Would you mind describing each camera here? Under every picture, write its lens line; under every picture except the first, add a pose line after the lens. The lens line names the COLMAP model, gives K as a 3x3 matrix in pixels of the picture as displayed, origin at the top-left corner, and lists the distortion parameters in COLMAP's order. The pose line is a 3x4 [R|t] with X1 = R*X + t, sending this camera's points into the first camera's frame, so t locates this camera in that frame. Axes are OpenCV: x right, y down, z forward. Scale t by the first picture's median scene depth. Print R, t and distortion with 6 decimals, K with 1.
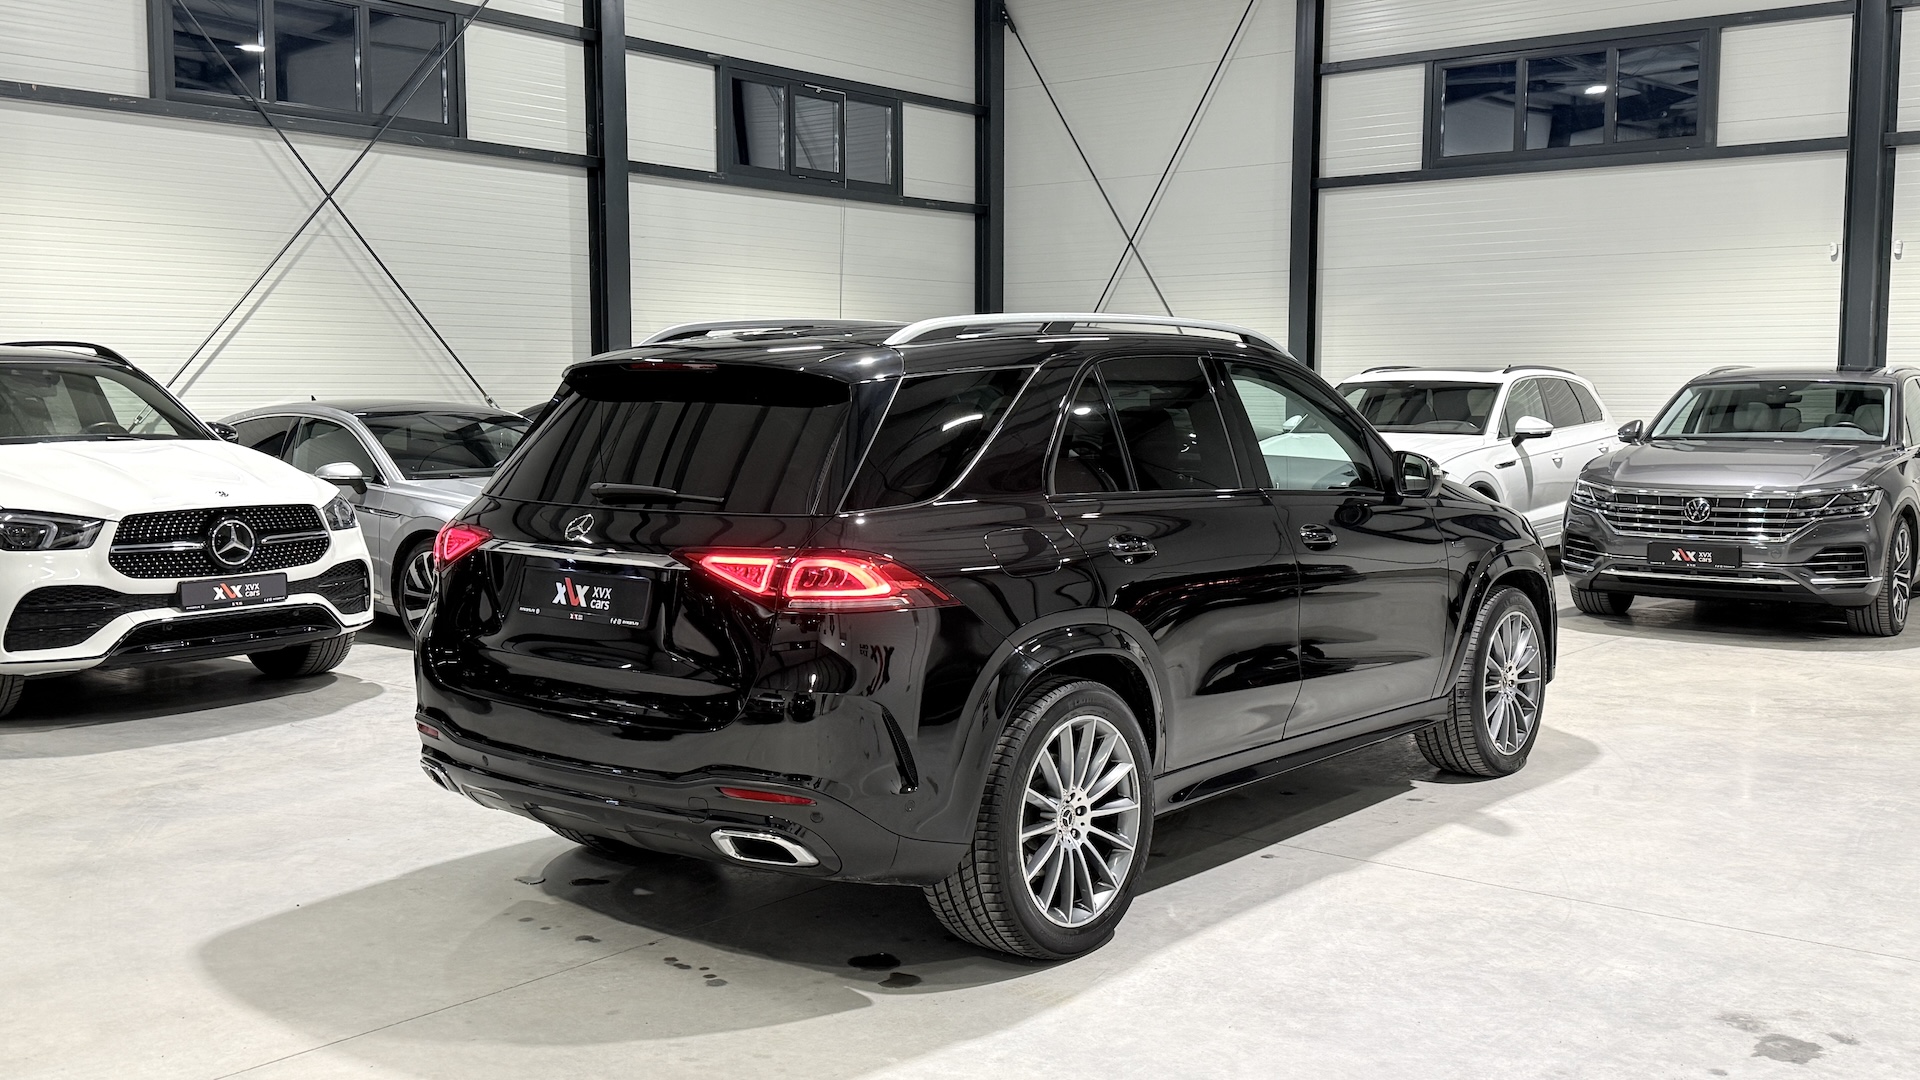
lens RADIAL K [[1862.0, 0, 960.0], [0, 1862.0, 540.0], [0, 0, 1]] dist [0.003747, 0.001275]
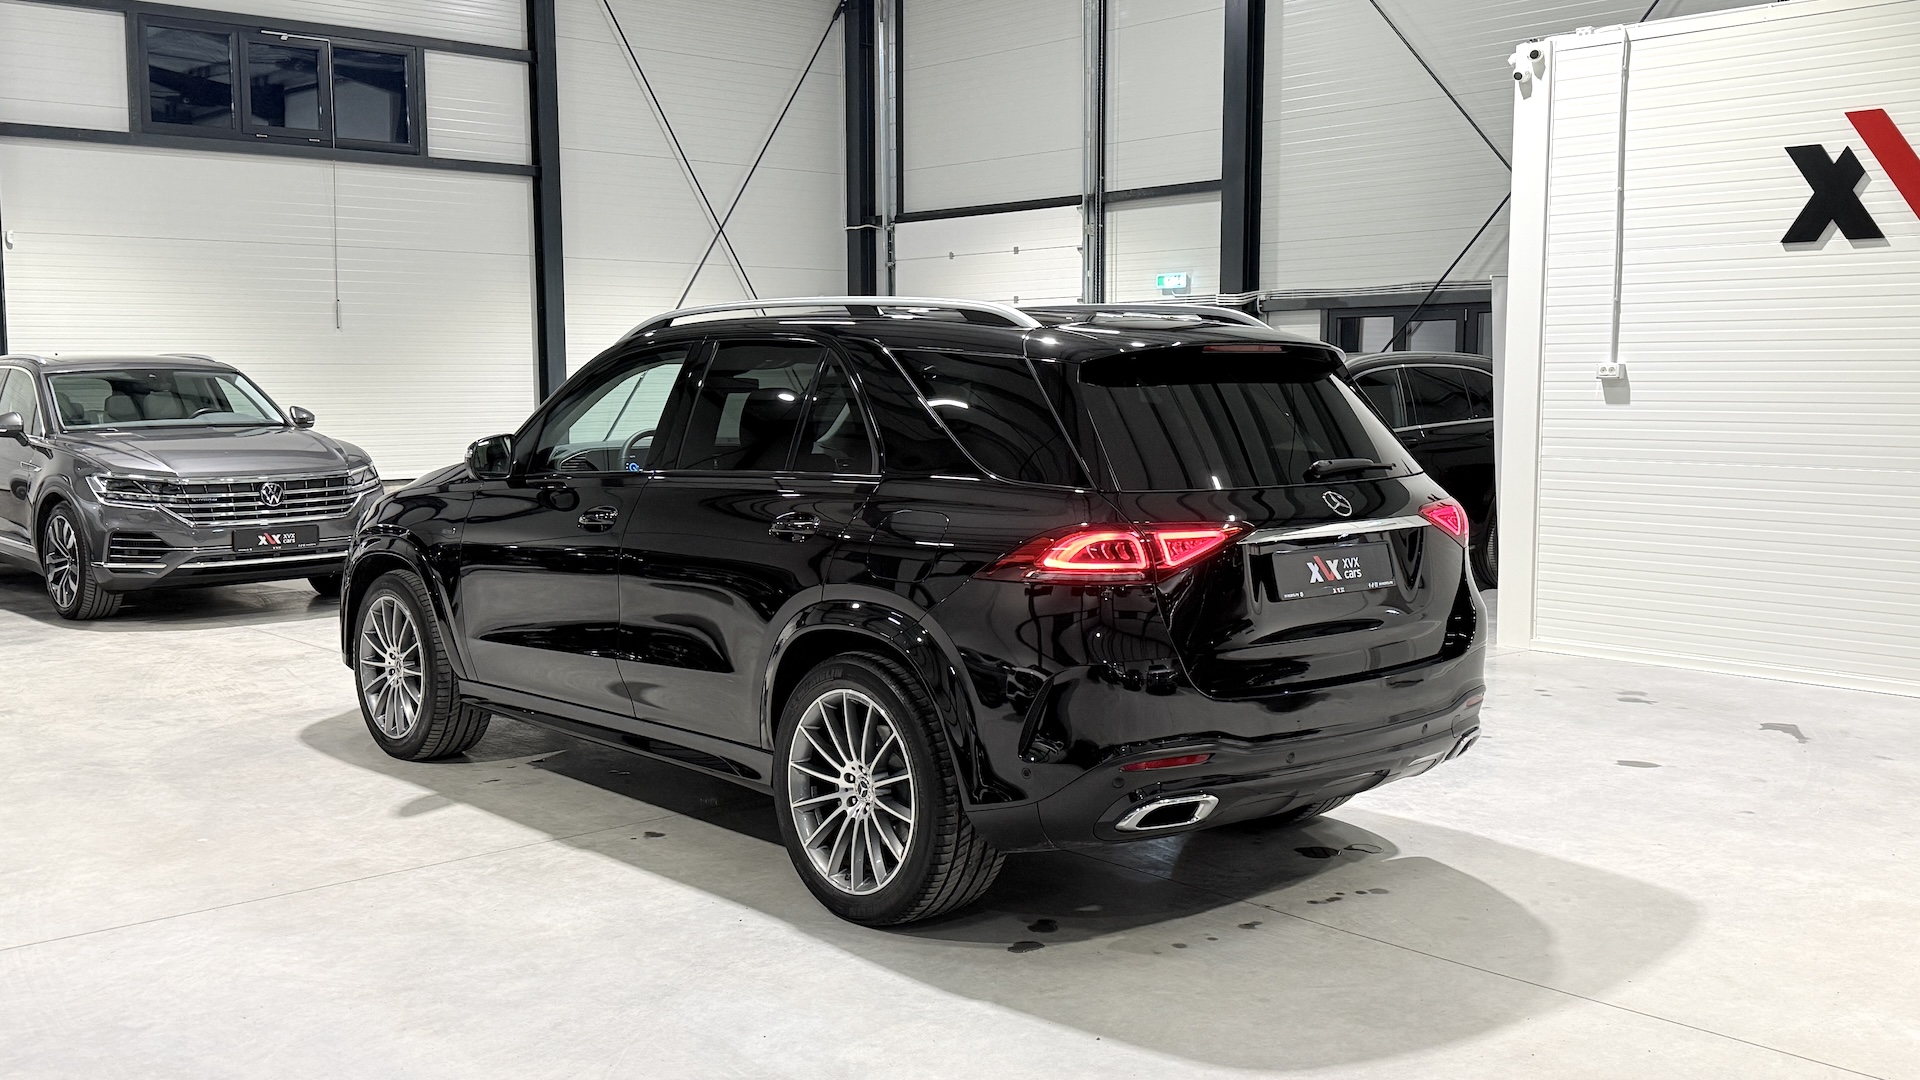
lens RADIAL K [[1848.0, 0, 960.1], [0, 1848.0, 479.2], [0, 0, 1]] dist [0.005040, 0.003290]
pose [[0.177136, -0.066841, 0.981914, -1.119456], [0.094509, 0.994236, 0.050630, -0.082836], [-0.979638, 0.083831, 0.182432, 0.902187]]
